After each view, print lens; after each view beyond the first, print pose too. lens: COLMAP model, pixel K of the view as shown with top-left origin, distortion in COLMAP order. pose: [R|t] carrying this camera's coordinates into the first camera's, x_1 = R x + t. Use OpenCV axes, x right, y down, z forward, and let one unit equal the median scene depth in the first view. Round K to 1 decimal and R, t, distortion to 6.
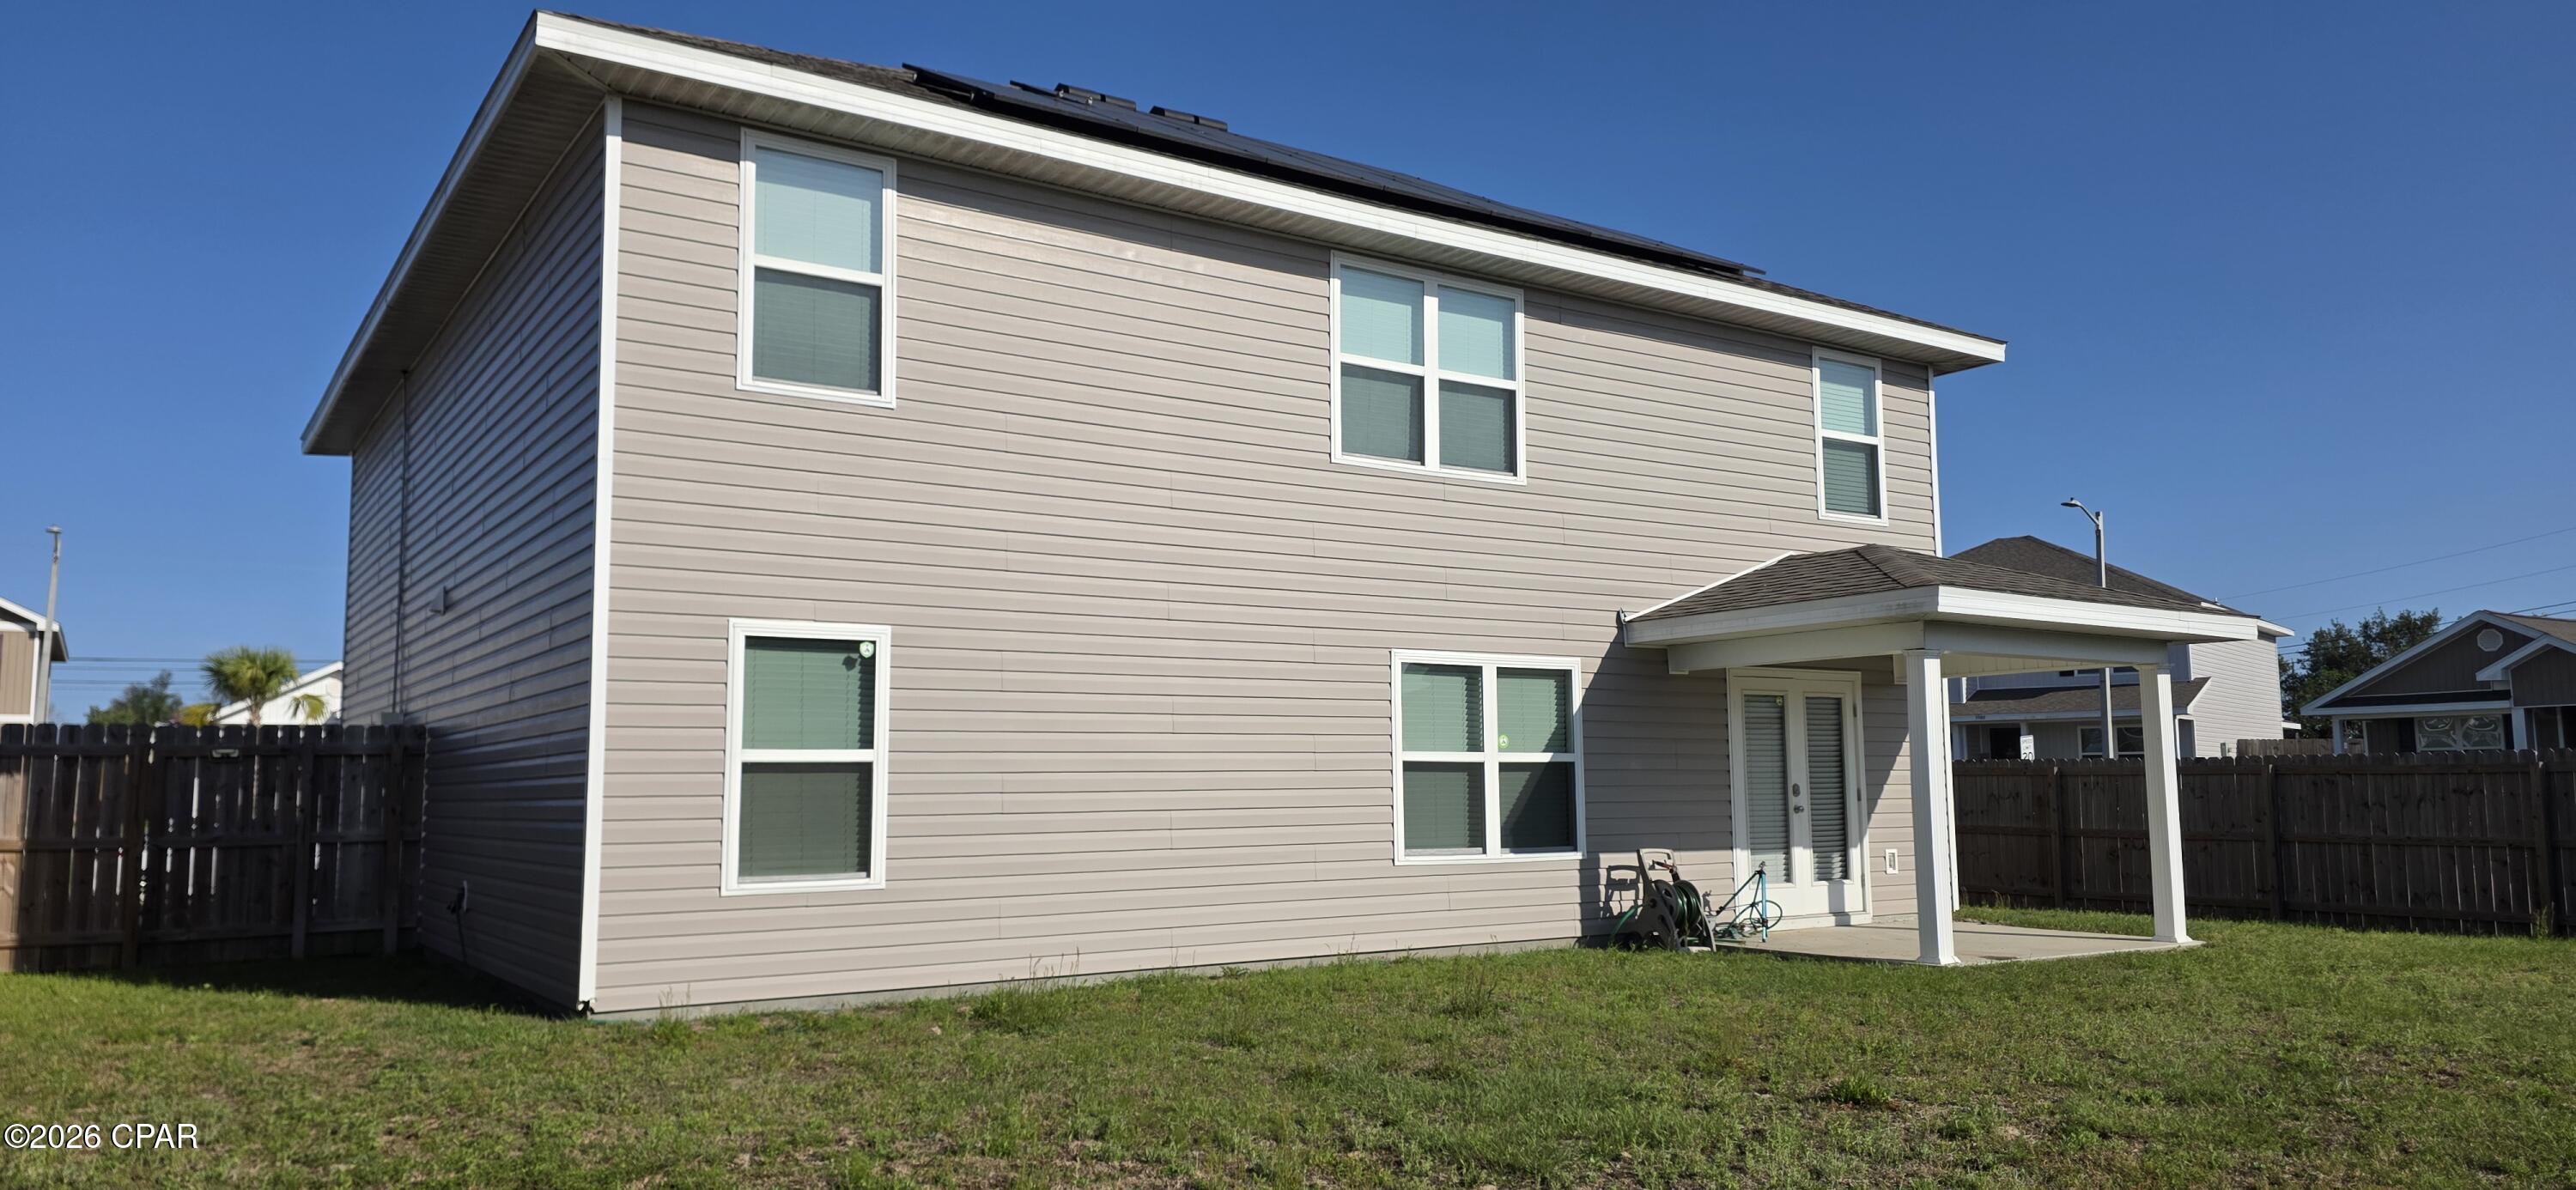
lens RADIAL K [[1731.5, 0, 1284.6], [0, 1731.5, 610.6], [0, 0, 1]] dist [0.065071, -0.074621]
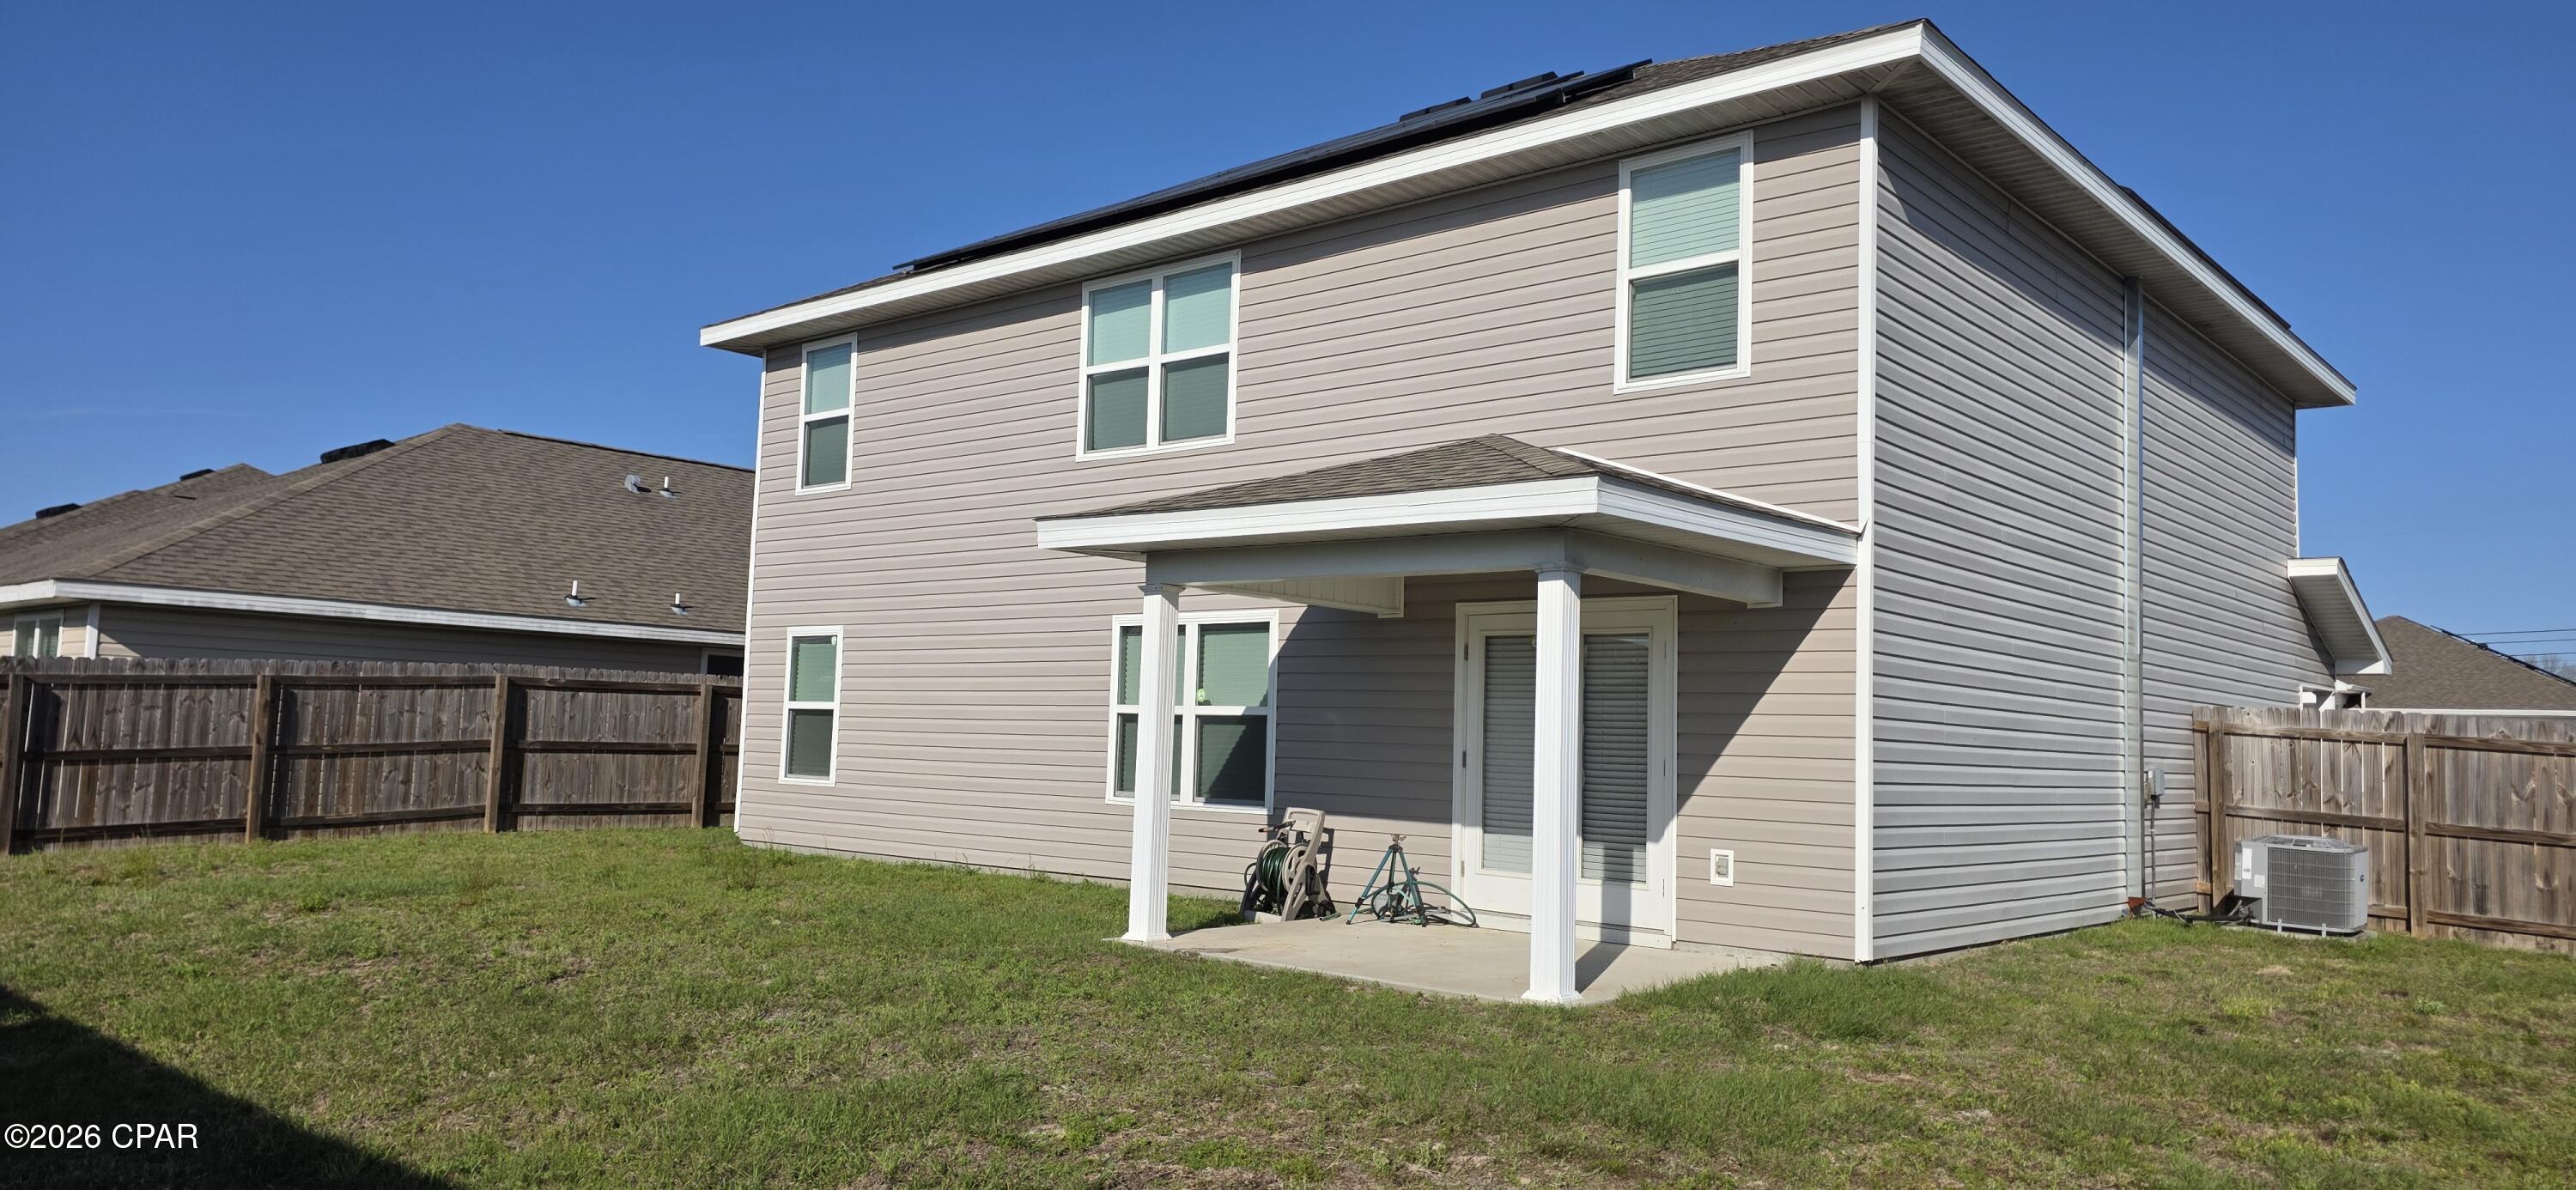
lens RADIAL K [[1728.7, 0, 1226.4], [0, 1728.7, 591.9], [0, 0, 1]] dist [0.098182, -0.049112]
pose [[0.244128, -0.066727, -0.967445, 1.142803], [0.067335, 0.996388, -0.051732, 0.068436], [0.967403, -0.052514, 0.247739, 0.760193]]
